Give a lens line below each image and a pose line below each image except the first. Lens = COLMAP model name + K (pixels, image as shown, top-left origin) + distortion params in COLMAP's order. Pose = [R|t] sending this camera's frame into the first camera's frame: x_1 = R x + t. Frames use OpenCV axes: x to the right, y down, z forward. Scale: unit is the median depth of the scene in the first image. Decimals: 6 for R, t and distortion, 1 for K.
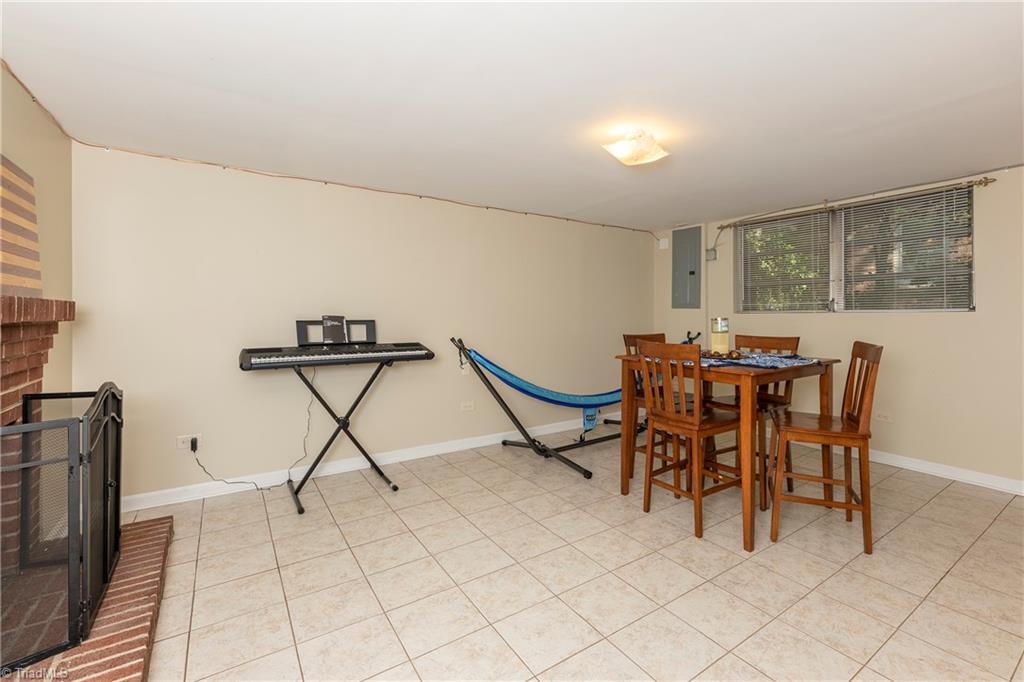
lens RADIAL K [[413.3, 0, 509.9], [0, 413.3, 329.8], [0, 0, 1]] dist [0.000313, 0.000068]
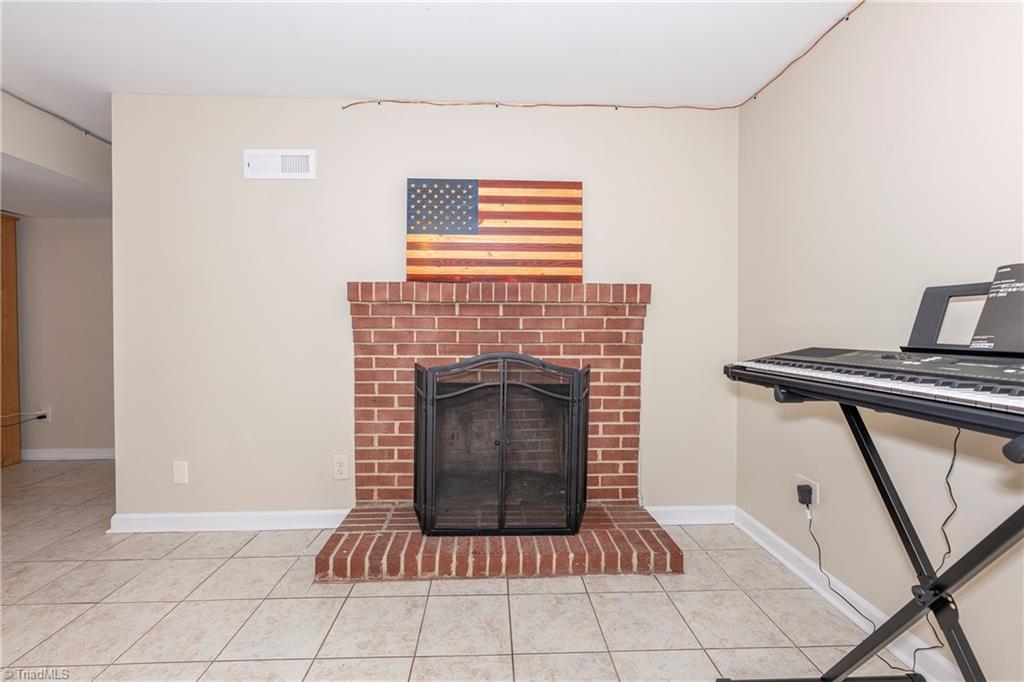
lens RADIAL K [[449.7, 0, 513.8], [0, 449.7, 325.0], [0, 0, 1]] dist [-0.003542, -0.000668]
pose [[-0.474963, 0.000497, -0.880006, 0.020818], [-0.026644, 0.999533, 0.014945, 0.007160], [0.879602, 0.030545, -0.474728, 0.337599]]
